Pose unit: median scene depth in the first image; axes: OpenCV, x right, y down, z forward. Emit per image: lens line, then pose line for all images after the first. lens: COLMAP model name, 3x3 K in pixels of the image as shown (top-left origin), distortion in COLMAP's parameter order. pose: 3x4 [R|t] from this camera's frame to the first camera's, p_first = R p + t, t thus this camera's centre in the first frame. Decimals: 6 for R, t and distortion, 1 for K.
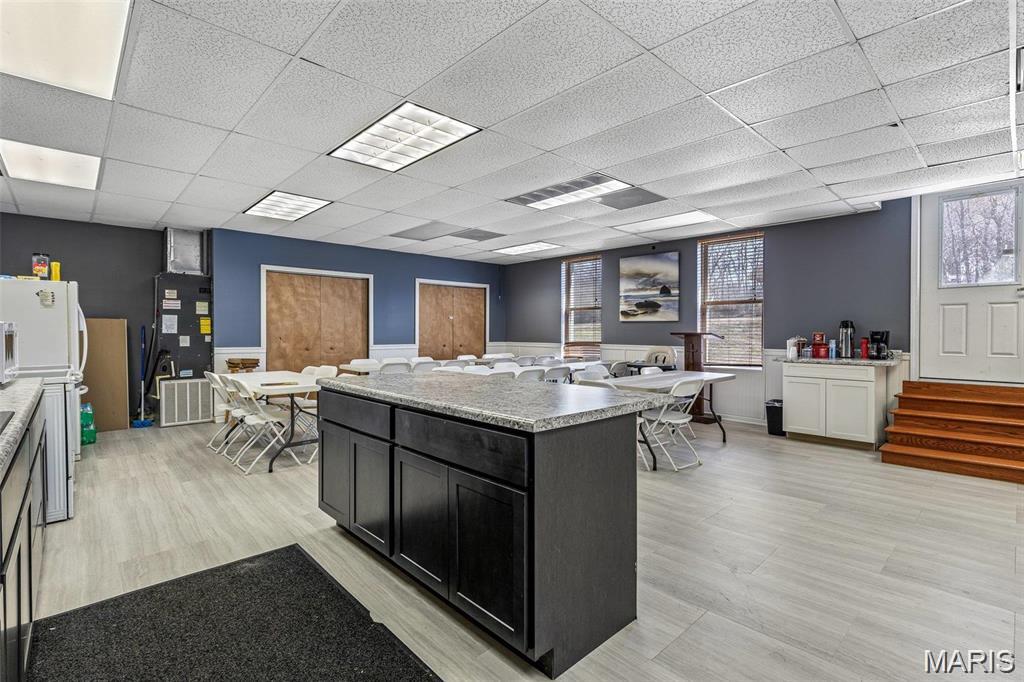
lens RADIAL K [[472.3, 0, 514.5], [0, 472.3, 339.0], [0, 0, 1]] dist [-0.001714, -0.000056]
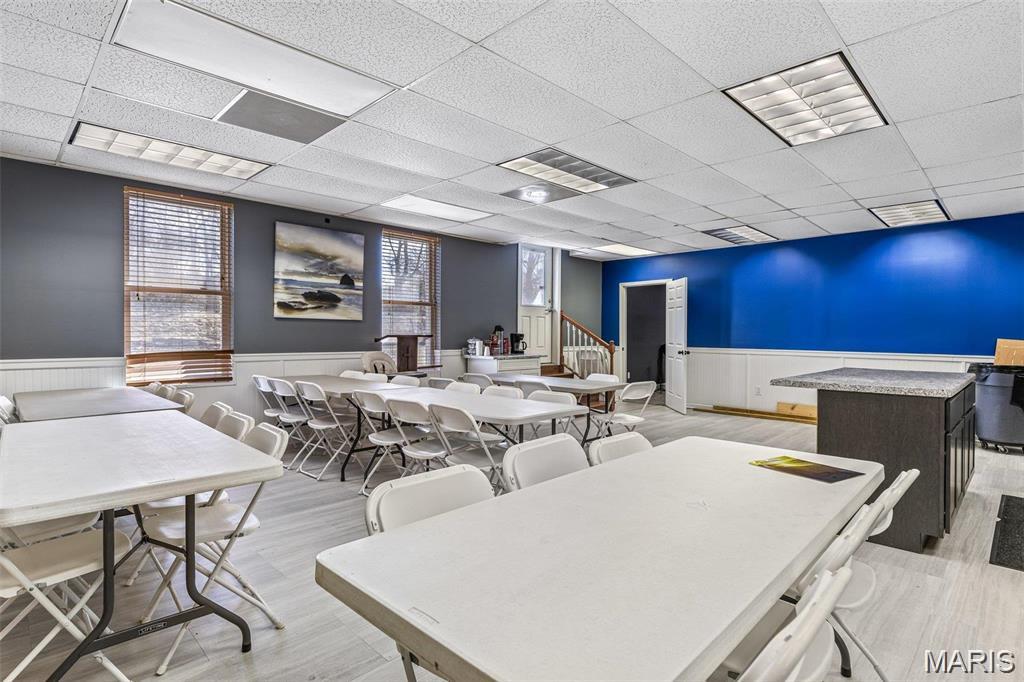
lens RADIAL K [[525.6, 0, 514.1], [0, 525.6, 336.6], [0, 0, 1]] dist [0.002307, 0.000573]
pose [[-0.041292, -0.006526, 0.999126, -0.555606], [0.013522, 0.999883, 0.007089, -0.012658], [-0.999056, 0.013803, -0.041198, 0.752392]]
